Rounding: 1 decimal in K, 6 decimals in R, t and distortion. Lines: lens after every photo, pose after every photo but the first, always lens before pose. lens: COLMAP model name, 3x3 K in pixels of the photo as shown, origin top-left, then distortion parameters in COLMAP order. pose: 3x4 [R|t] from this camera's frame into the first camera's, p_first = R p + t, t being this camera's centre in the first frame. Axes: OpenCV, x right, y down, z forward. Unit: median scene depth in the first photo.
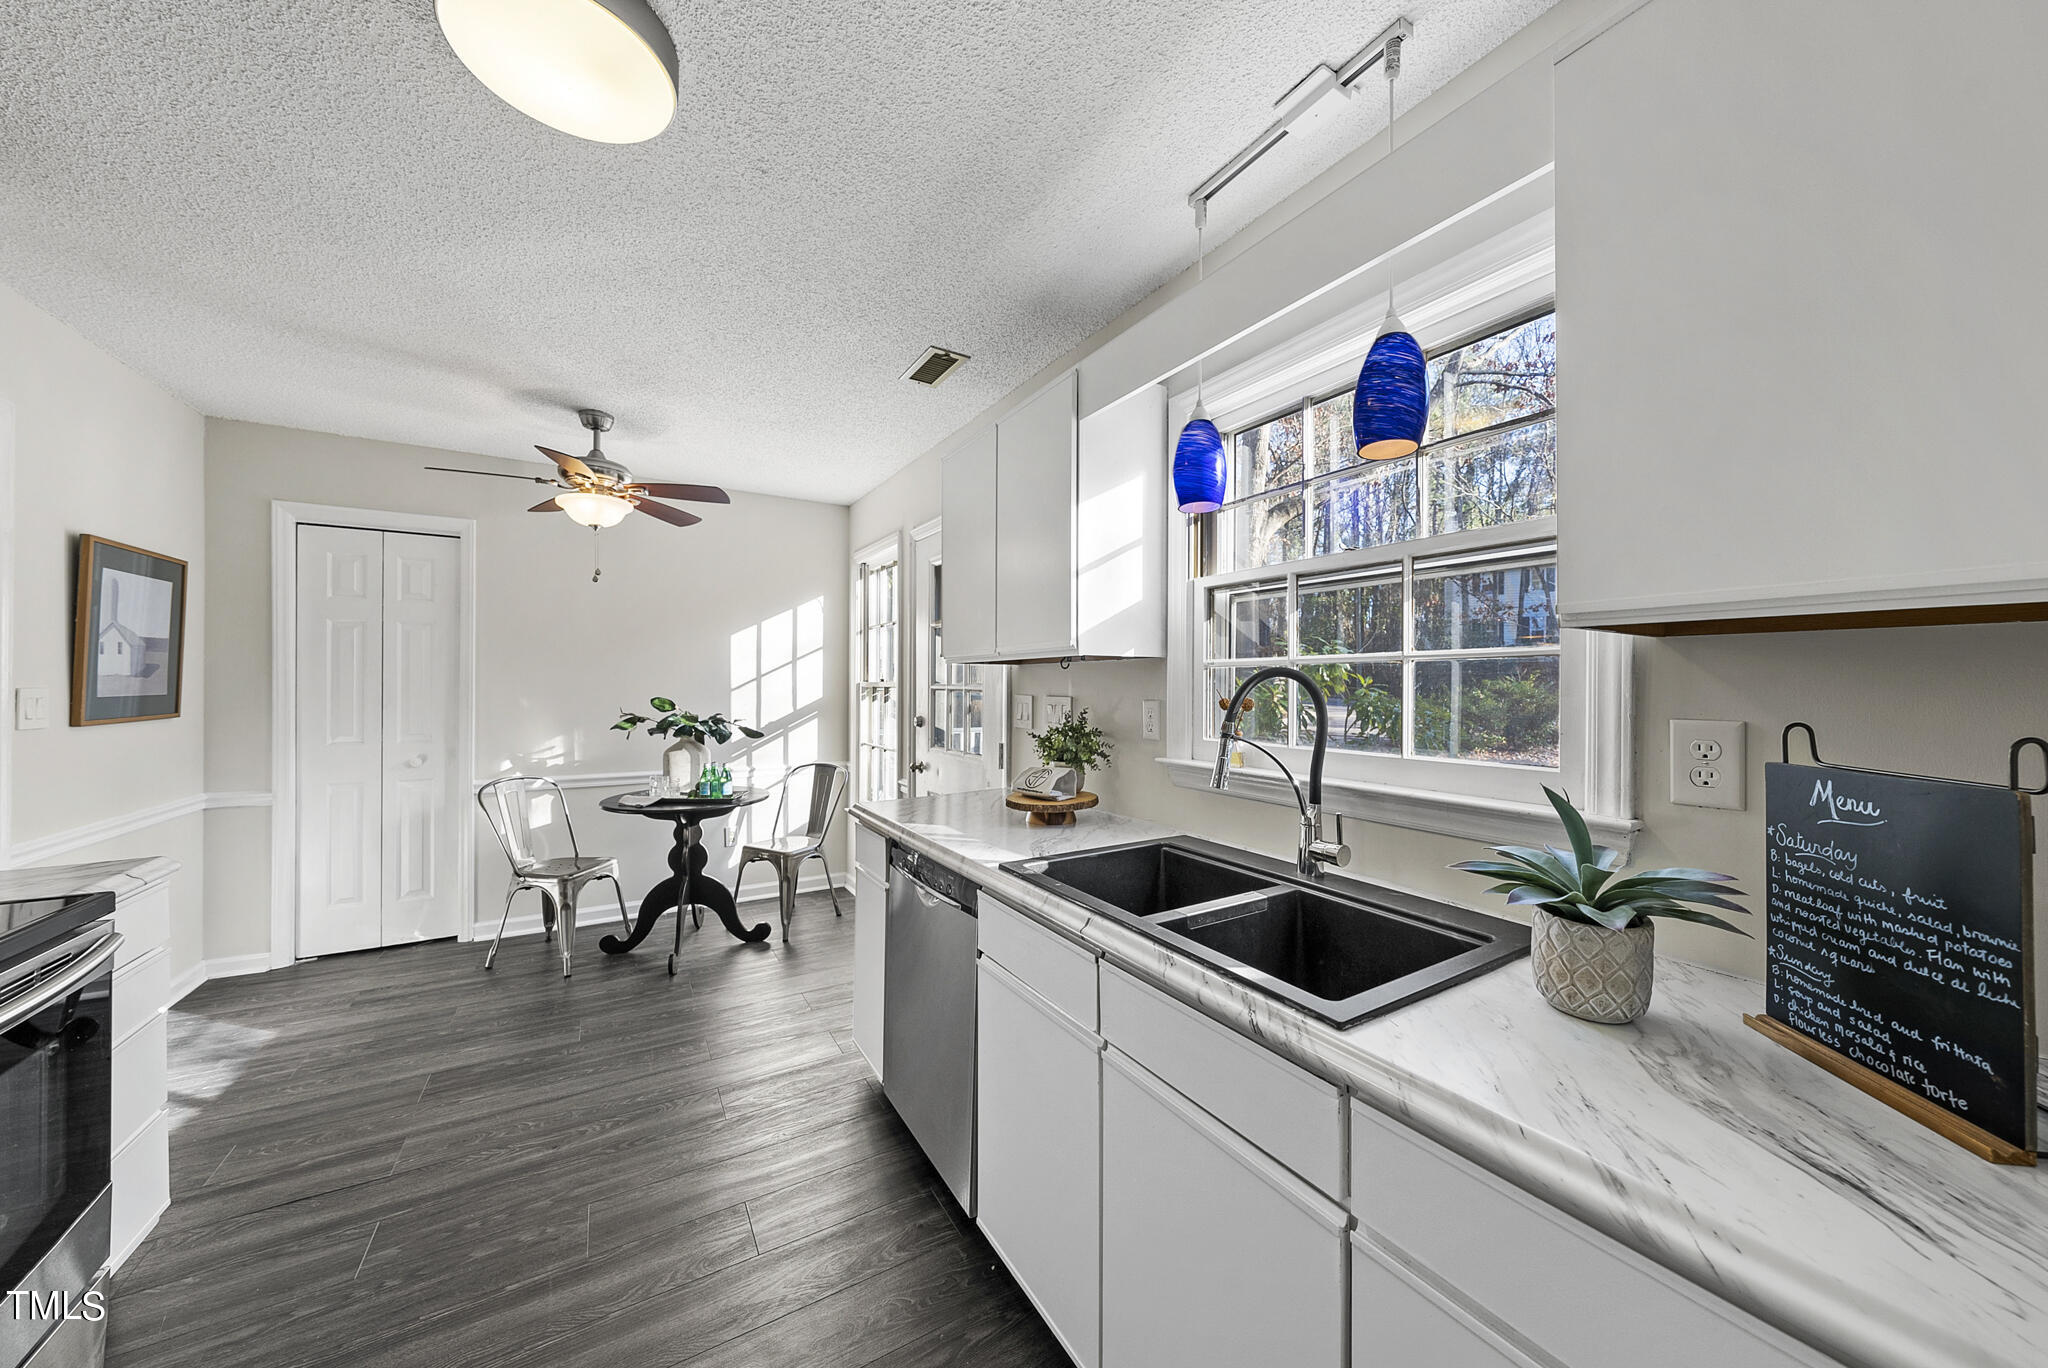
lens RADIAL K [[697.0, 0, 1027.1], [0, 697.0, 682.5], [0, 0, 1]] dist [-0.001695, -0.000109]
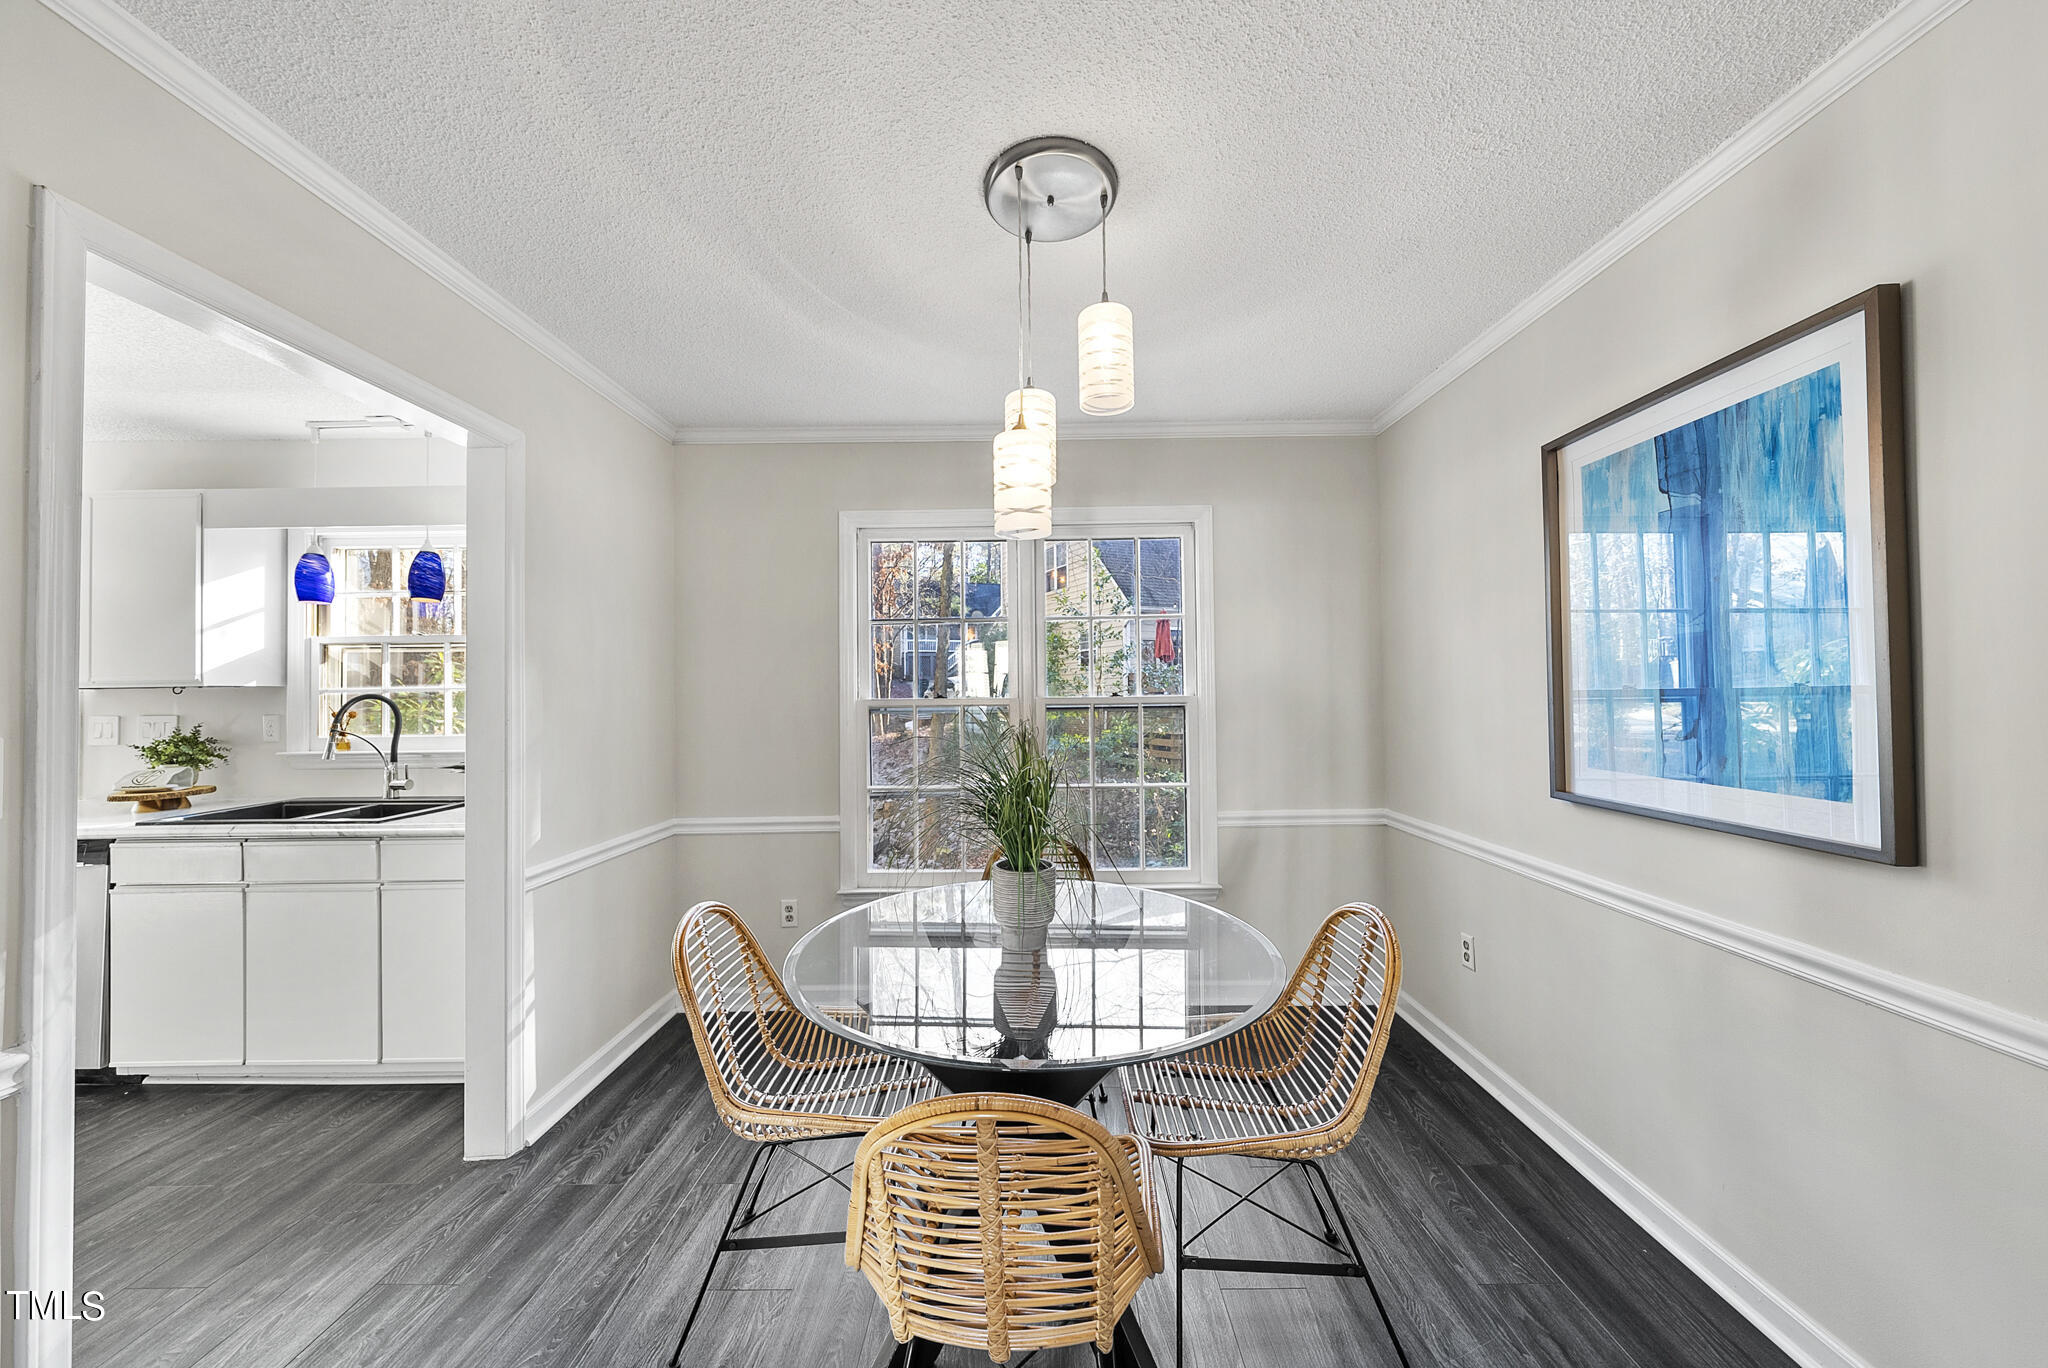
lens RADIAL K [[697.0, 0, 1025.9], [0, 697.0, 687.0], [0, 0, 1]] dist [-0.001695, -0.000109]
pose [[0.515406, 0.001080, 0.856945, -0.280763], [0.009861, 0.999926, -0.007191, -0.009142], [-0.856889, 0.012157, 0.515357, -1.220789]]
